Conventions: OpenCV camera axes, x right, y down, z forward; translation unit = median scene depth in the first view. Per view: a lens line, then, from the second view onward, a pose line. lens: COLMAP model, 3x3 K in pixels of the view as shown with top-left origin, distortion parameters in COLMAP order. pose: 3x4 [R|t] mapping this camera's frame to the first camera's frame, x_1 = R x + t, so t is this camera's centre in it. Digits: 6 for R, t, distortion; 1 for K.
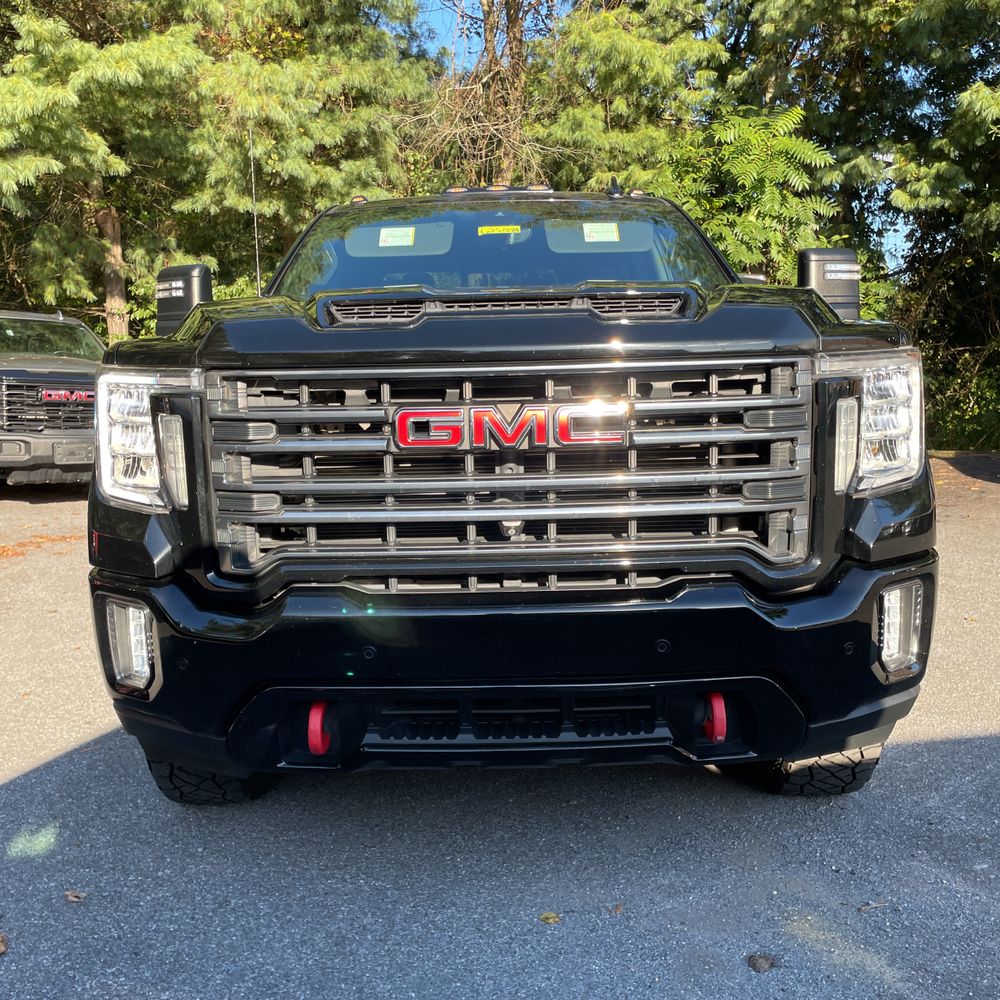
lens RADIAL K [[1012.1, 0, 500.0], [0, 1012.1, 500.0], [0, 0, 1]] dist [0.001625, -0.000577]
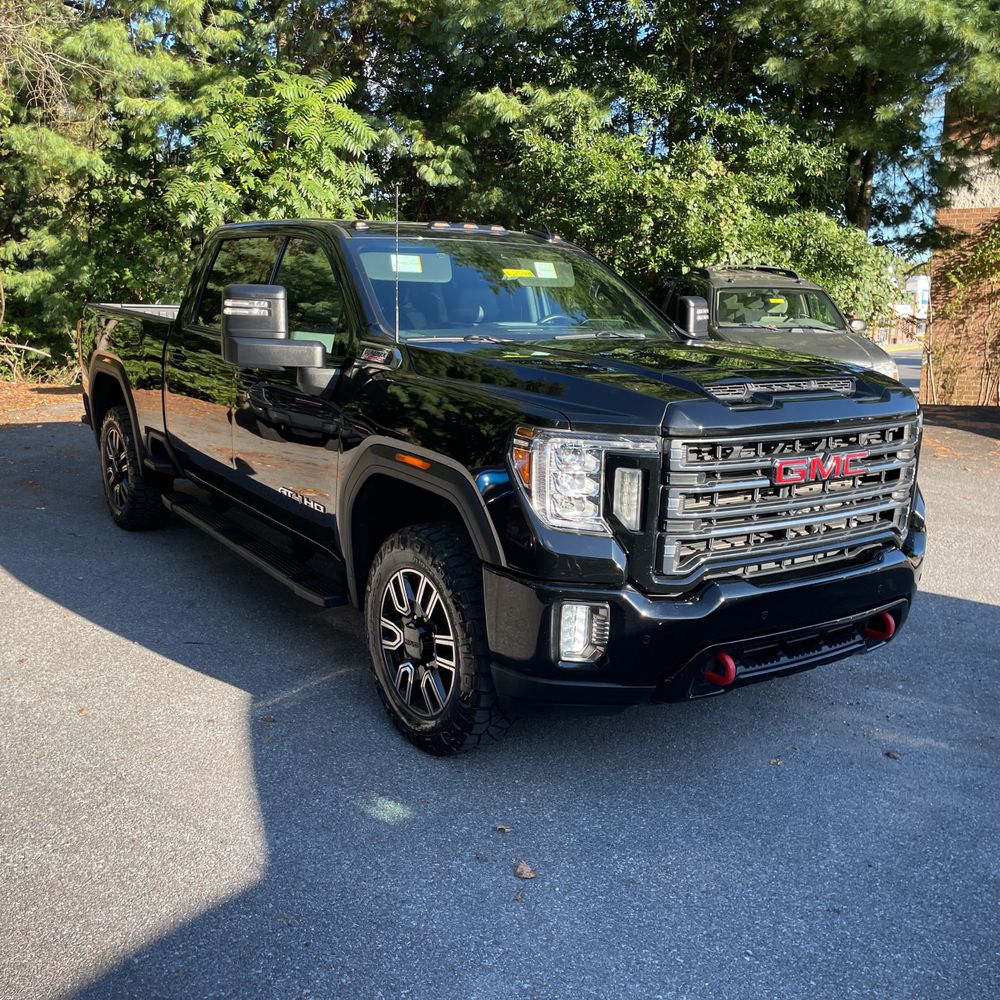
lens RADIAL K [[997.1, 0, 500.0], [0, 997.1, 500.0], [0, 0, 1]] dist [0.011120, 0.021258]
pose [[0.817081, -0.068200, 0.572475, -0.221807], [0.018527, 0.995572, 0.092160, -0.029939], [-0.576225, -0.064696, 0.814726, -0.004719]]
